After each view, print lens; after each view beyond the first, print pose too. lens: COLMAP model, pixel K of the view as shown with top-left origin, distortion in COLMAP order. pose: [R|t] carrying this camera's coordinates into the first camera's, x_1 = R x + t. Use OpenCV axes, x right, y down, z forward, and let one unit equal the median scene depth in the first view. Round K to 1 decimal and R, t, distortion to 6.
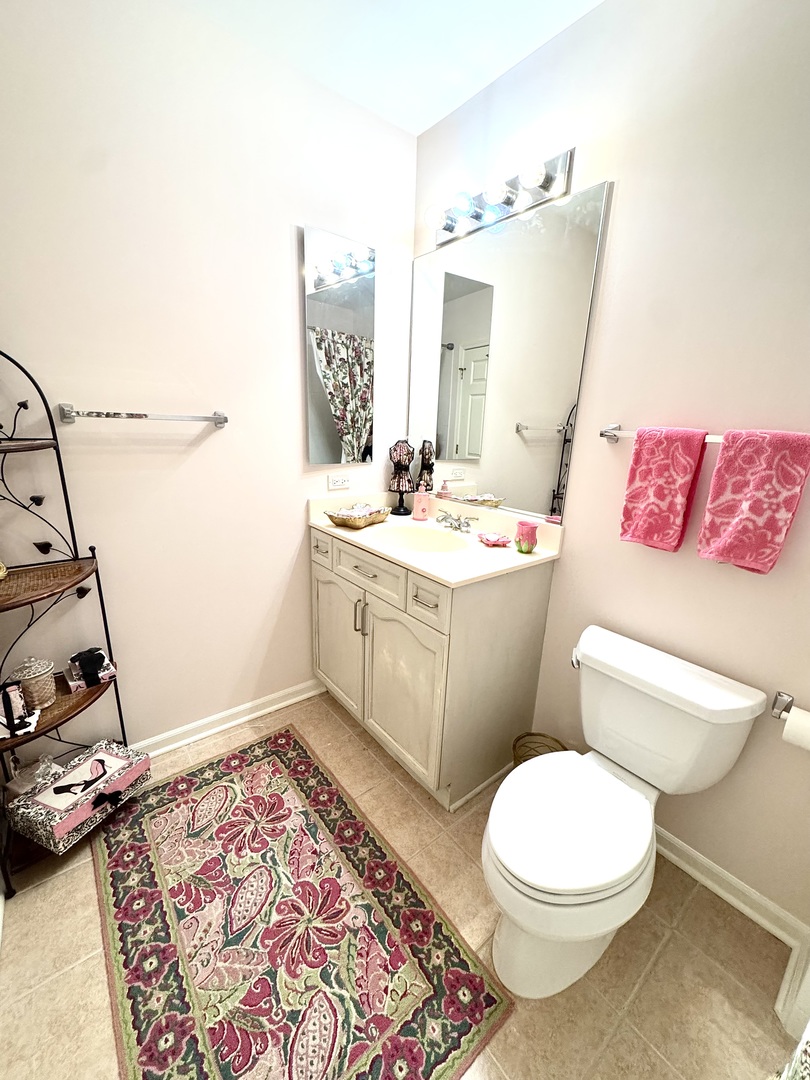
lens RADIAL K [[432.1, 0, 407.1], [0, 432.1, 536.9], [0, 0, 1]] dist [-0.001342, -0.000094]
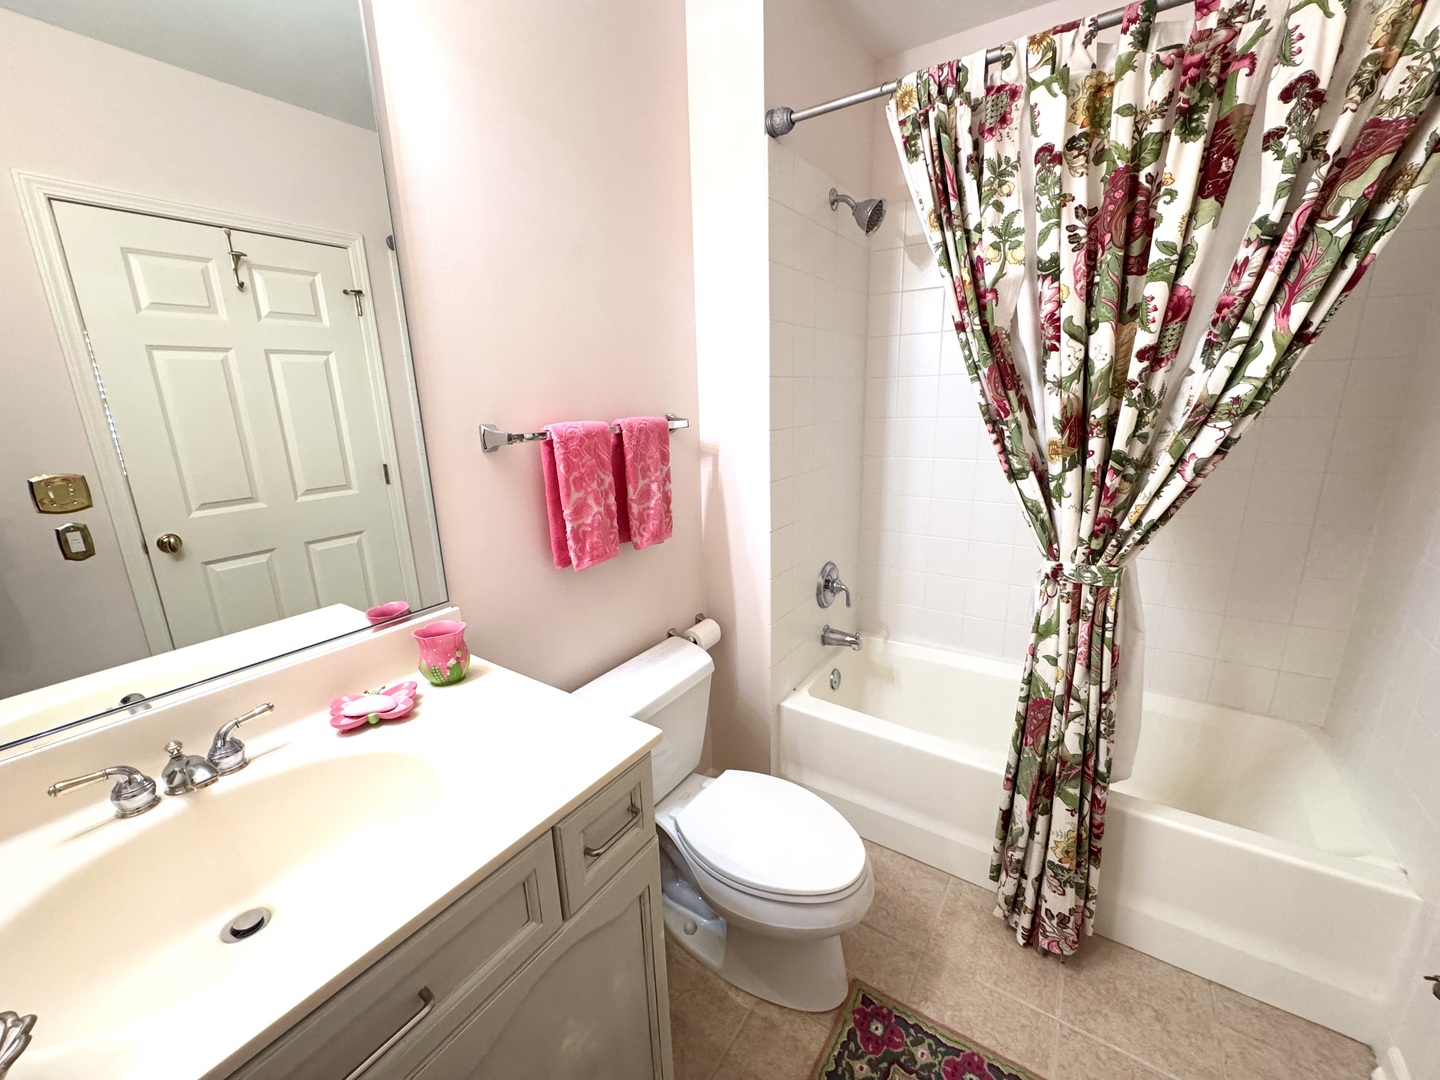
lens RADIAL K [[576.2, 0, 728.4], [0, 576.2, 539.5], [0, 0, 1]] dist [-0.001342, -0.000094]
pose [[-0.312993, -0.259853, 0.913516, -0.566550], [0.260733, 0.901380, 0.345734, -0.366620], [-0.913266, 0.346396, -0.214373, 1.073442]]
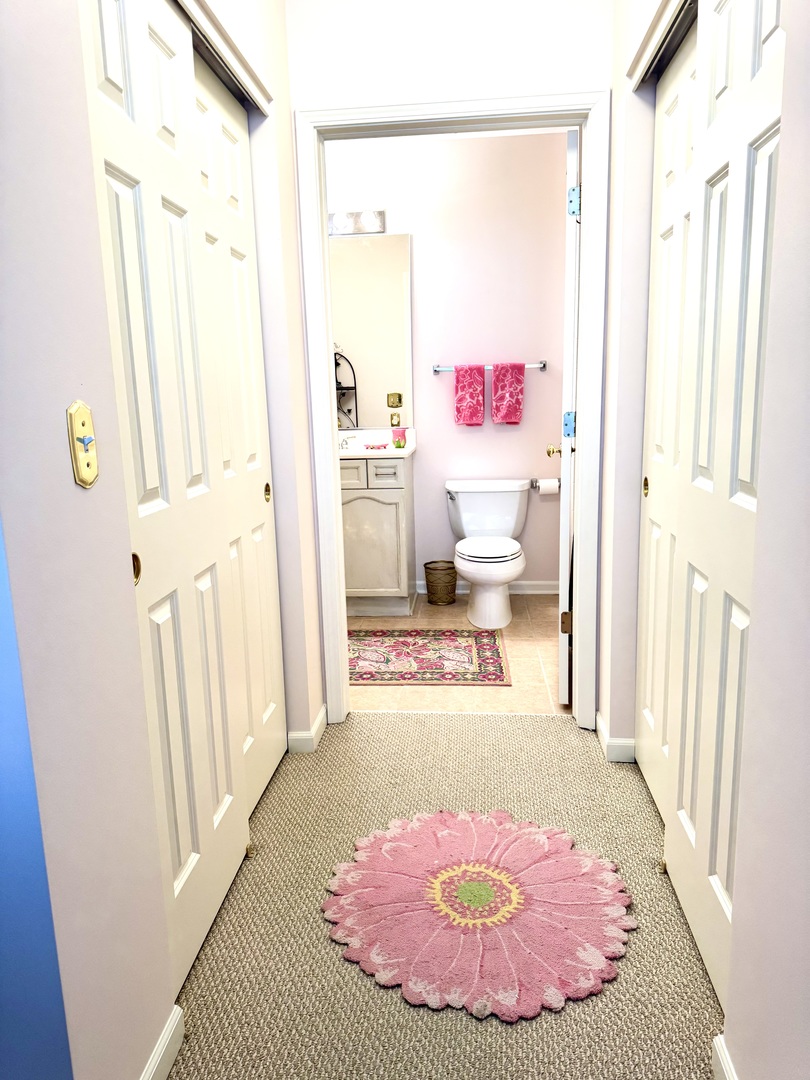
lens RADIAL K [[759.2, 0, 407.6], [0, 759.2, 541.6], [0, 0, 1]] dist [0.070693, 0.000496]
pose [[0.678921, -0.195947, 0.707581, -2.347841], [0.242255, 0.969543, 0.036049, 0.369255], [-0.693094, 0.146941, 0.705712, -1.244580]]
